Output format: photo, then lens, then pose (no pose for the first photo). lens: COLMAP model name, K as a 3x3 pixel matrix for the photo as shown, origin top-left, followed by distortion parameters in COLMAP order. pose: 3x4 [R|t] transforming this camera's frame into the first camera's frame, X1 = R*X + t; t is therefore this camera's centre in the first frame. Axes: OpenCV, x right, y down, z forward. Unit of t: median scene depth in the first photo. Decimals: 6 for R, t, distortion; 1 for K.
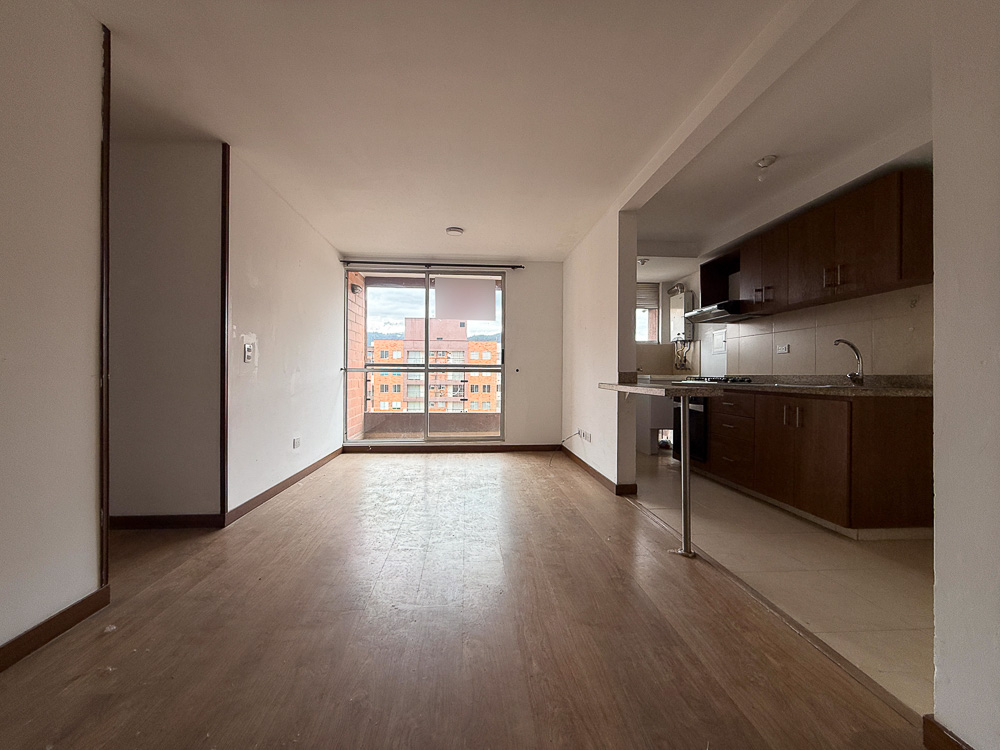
lens RADIAL K [[405.5, 0, 500.0], [0, 405.5, 375.0], [0, 0, 1]] dist [-0.001584, -0.000200]
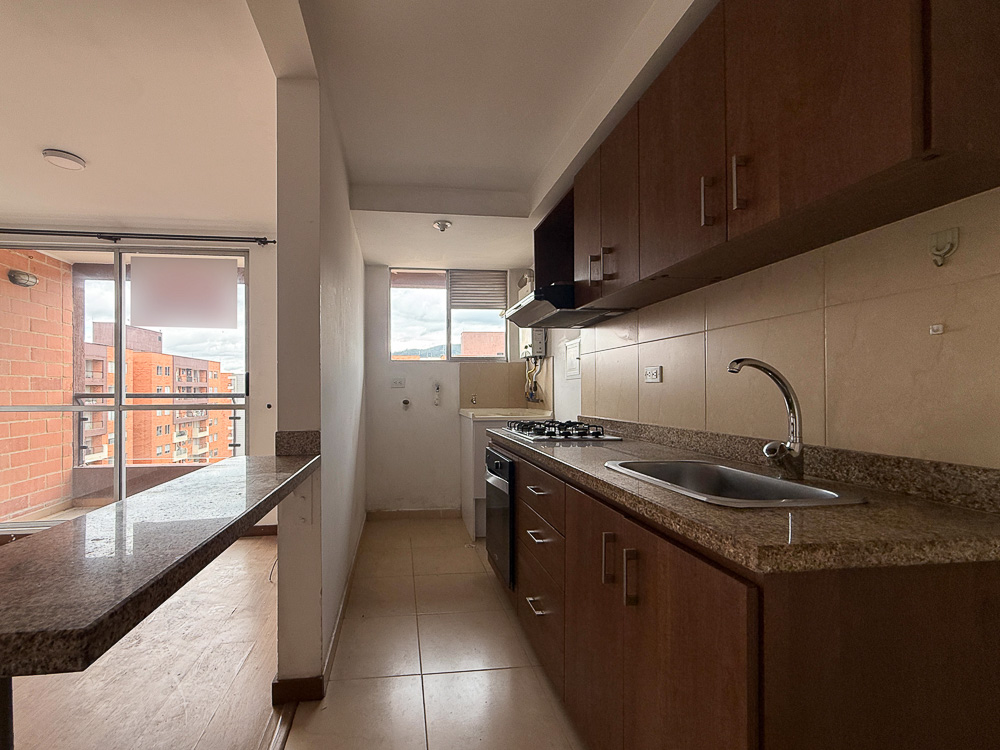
lens RADIAL K [[423.1, 0, 449.6], [0, 423.1, 387.7], [0, 0, 1]] dist [-0.000004, -0.000027]
pose [[0.999536, -0.008479, 0.029258, 0.387037], [0.008657, 0.999945, -0.005952, -0.042508], [-0.029206, 0.006203, 0.999554, 0.427632]]
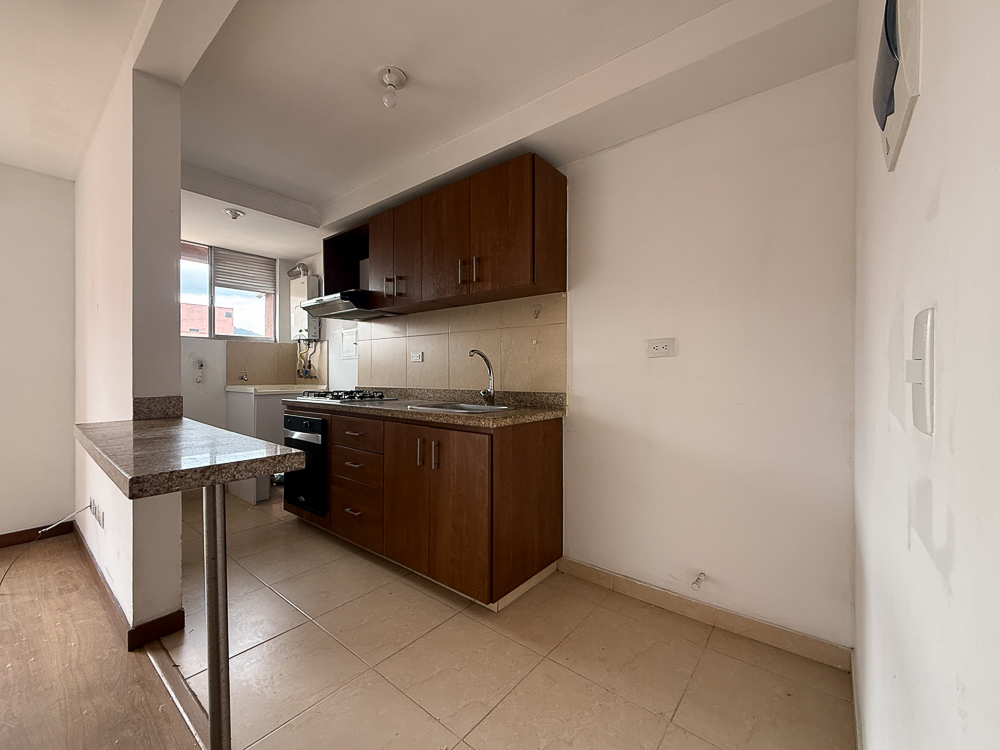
lens RADIAL K [[405.5, 0, 500.0], [0, 405.5, 375.0], [0, 0, 1]] dist [-0.001584, -0.000200]
pose [[0.691452, -0.007829, 0.722380, 0.199263], [0.003461, 0.999966, 0.007525, -0.030138], [-0.722415, -0.002703, 0.691455, 0.279702]]
